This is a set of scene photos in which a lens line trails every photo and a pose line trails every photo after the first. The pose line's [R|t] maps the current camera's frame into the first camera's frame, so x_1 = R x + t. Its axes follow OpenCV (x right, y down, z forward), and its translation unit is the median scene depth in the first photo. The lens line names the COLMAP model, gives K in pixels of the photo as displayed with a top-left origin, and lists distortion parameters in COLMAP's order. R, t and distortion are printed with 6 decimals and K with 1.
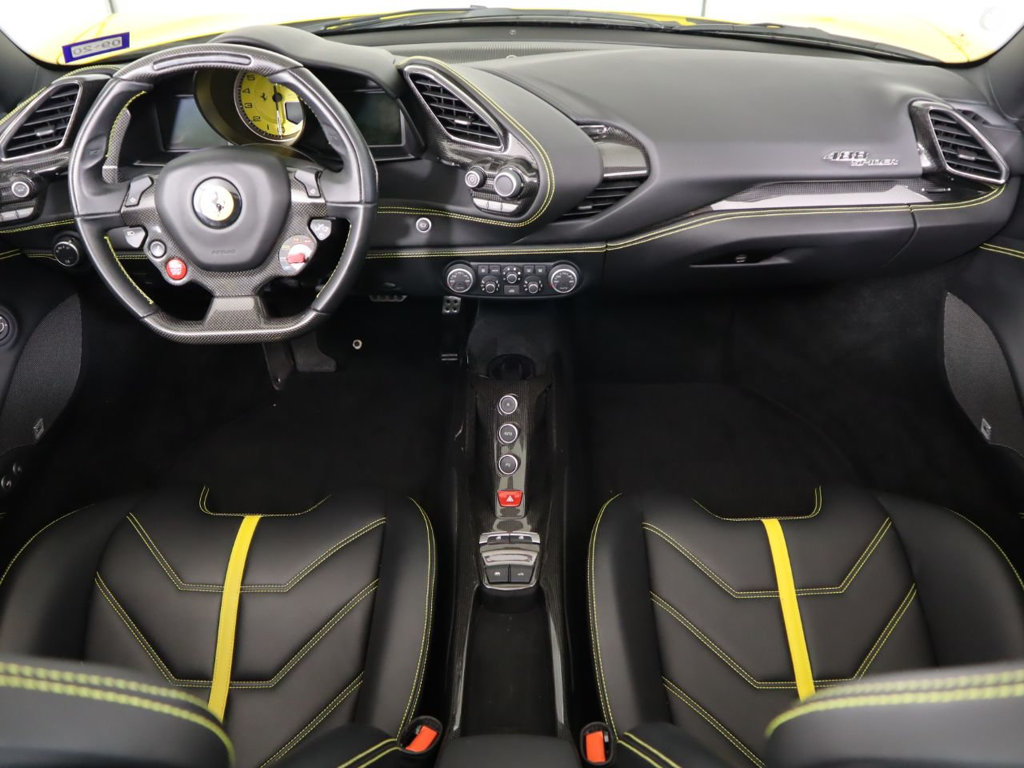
lens RADIAL K [[788.9, 0, 512.6], [0, 788.9, 393.9], [0, 0, 1]] dist [-0.126277, 0.069857]
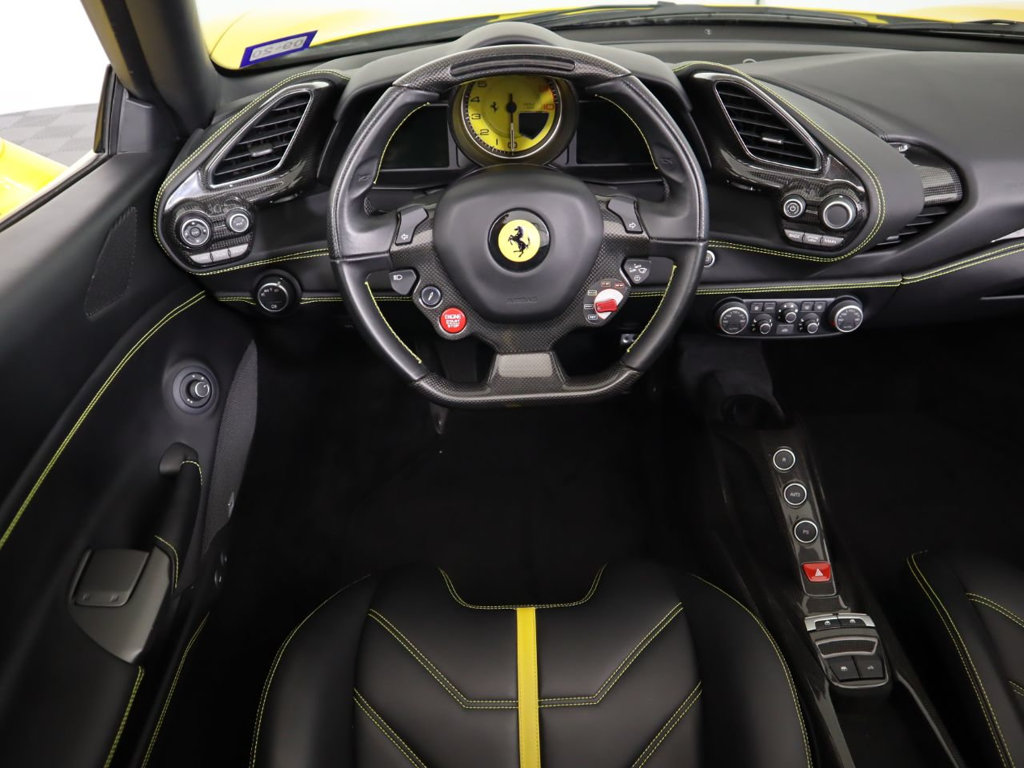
lens RADIAL K [[788.9, 0, 510.5], [0, 788.9, 394.1], [0, 0, 1]] dist [-0.126277, 0.069857]
pose [[0.999520, -0.026583, 0.015883, -0.359510], [0.026540, 0.999644, 0.002903, -0.077791], [-0.015955, -0.002480, 0.999870, 0.153177]]
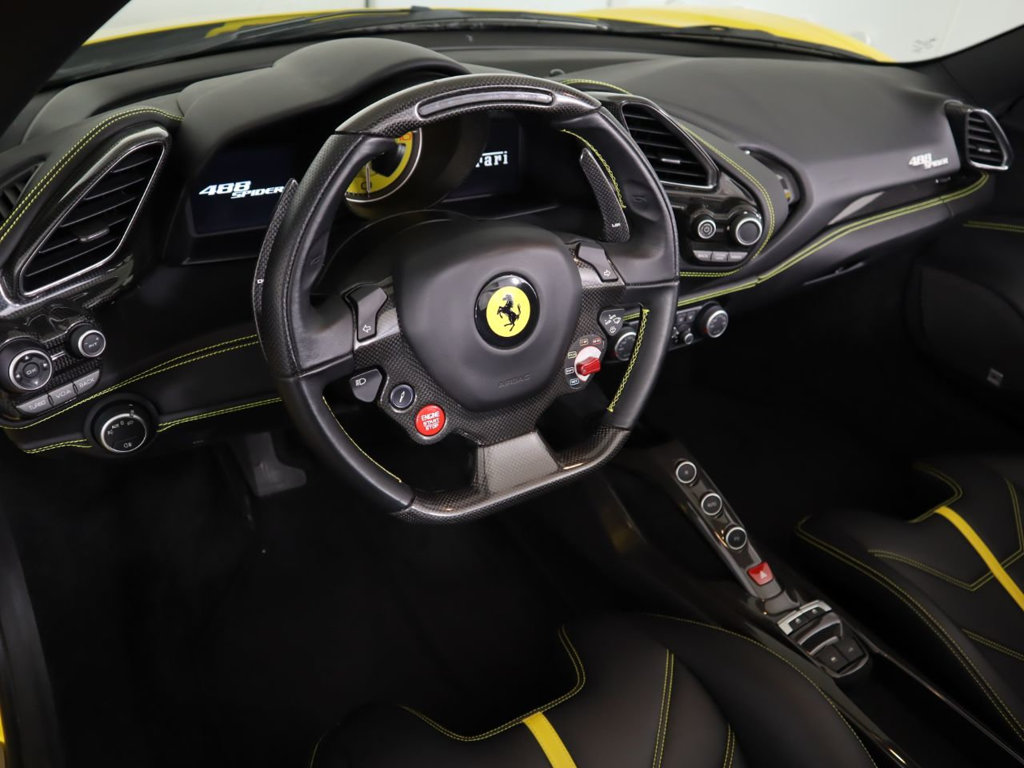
lens RADIAL K [[788.9, 0, 507.3], [0, 788.9, 393.9], [0, 0, 1]] dist [-0.126277, 0.069857]
pose [[0.855586, -0.228882, 0.464311, -0.627793], [0.221628, 0.972542, 0.071019, -0.198296], [-0.467817, 0.042141, 0.882820, 0.351831]]
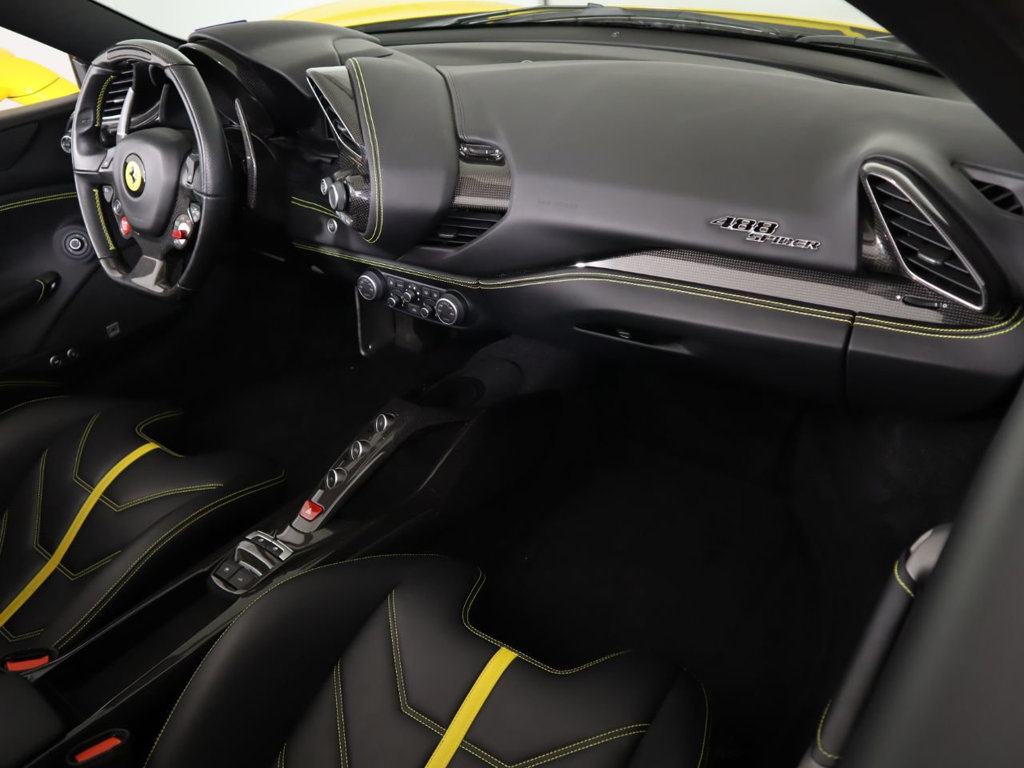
lens RADIAL K [[788.9, 0, 519.7], [0, 788.9, 391.6], [0, 0, 1]] dist [-0.126277, 0.069857]
pose [[0.807960, 0.280333, -0.518279, 0.687444], [-0.274298, 0.957401, 0.090240, -0.173913], [0.521498, 0.069253, 0.850437, 0.299173]]
